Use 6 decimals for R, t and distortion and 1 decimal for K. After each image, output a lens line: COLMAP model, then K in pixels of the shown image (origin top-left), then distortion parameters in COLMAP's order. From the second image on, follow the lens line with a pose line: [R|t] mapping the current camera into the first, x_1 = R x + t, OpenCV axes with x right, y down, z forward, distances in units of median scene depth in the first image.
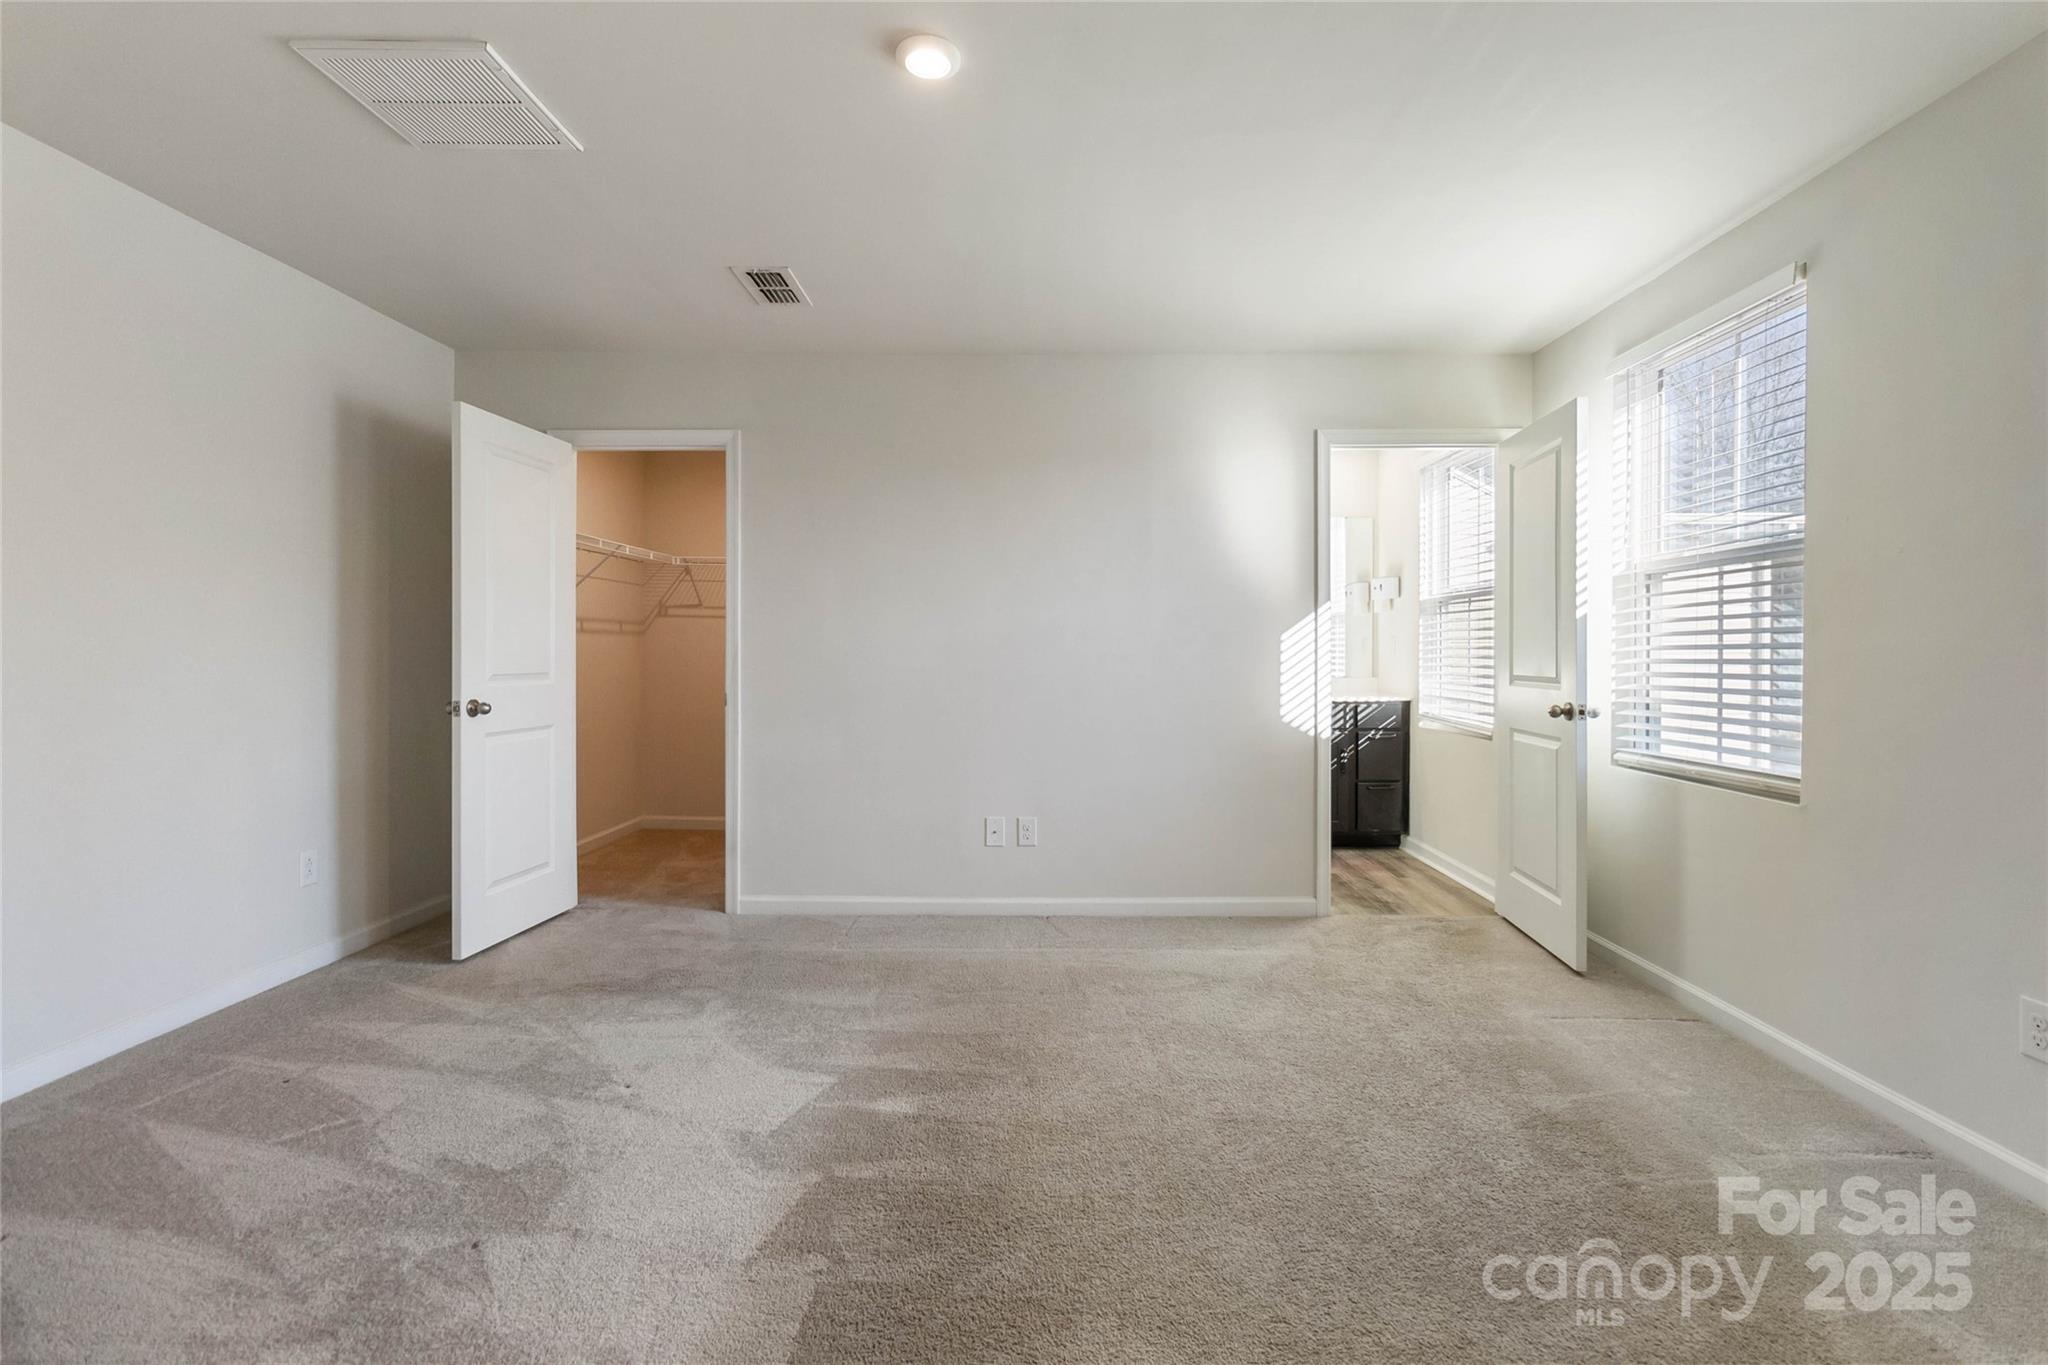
lens RADIAL K [[956.5, 0, 1035.0], [0, 956.5, 667.3], [0, 0, 1]] dist [-0.003731, 0.001247]
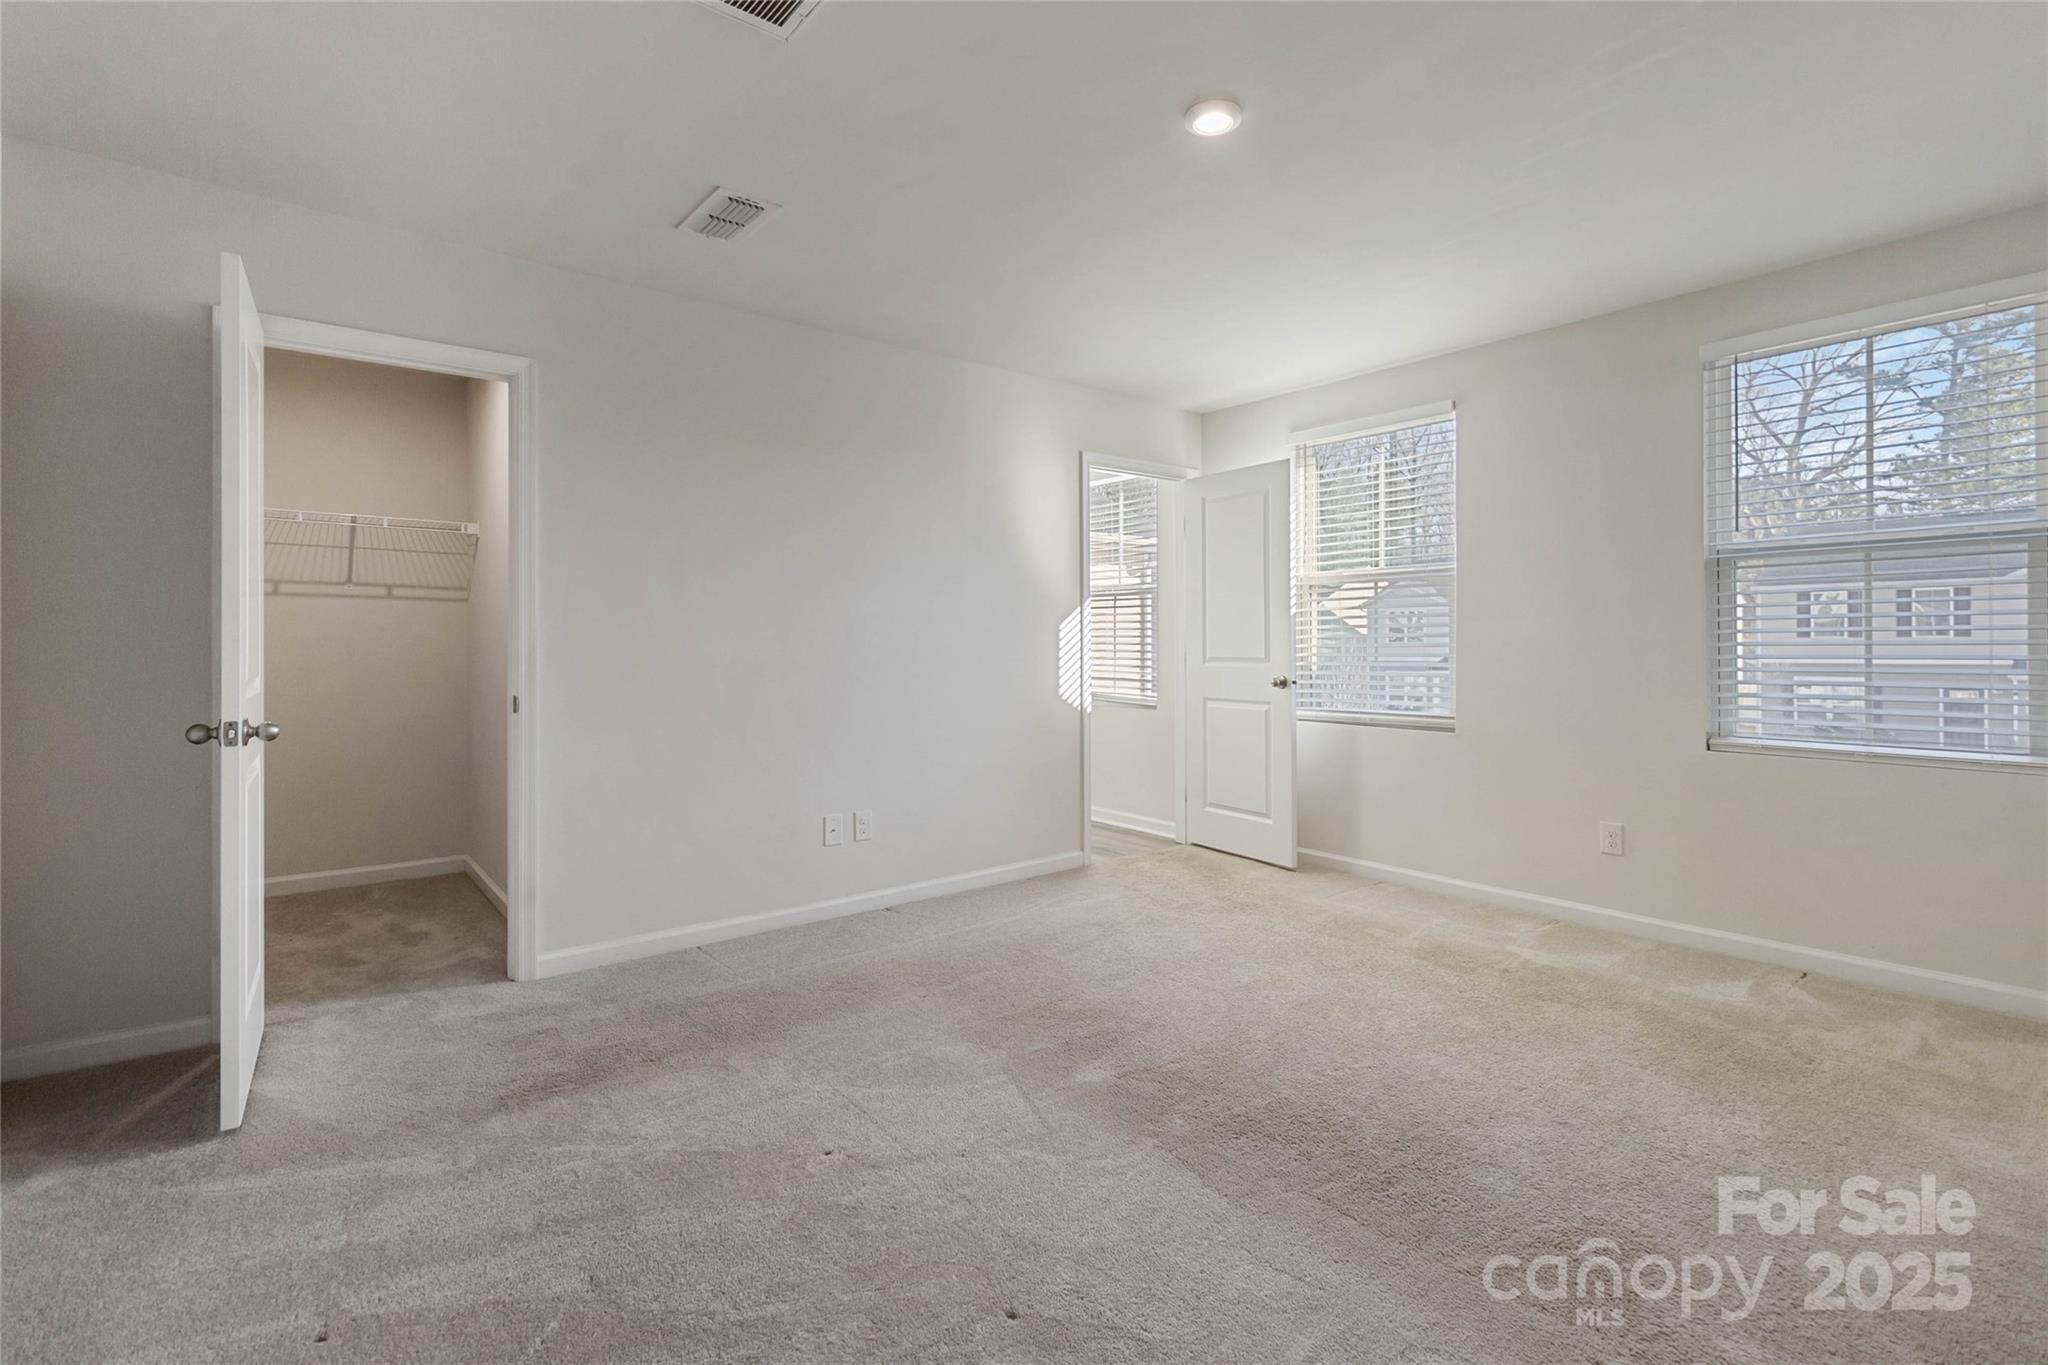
lens RADIAL K [[956.5, 0, 1059.3], [0, 956.5, 642.2], [0, 0, 1]] dist [-0.003731, 0.001247]
pose [[0.759654, -0.004277, 0.650314, -0.490597], [0.013078, 0.999877, -0.008701, -0.003694], [-0.650196, 0.015115, 0.759616, 0.126967]]
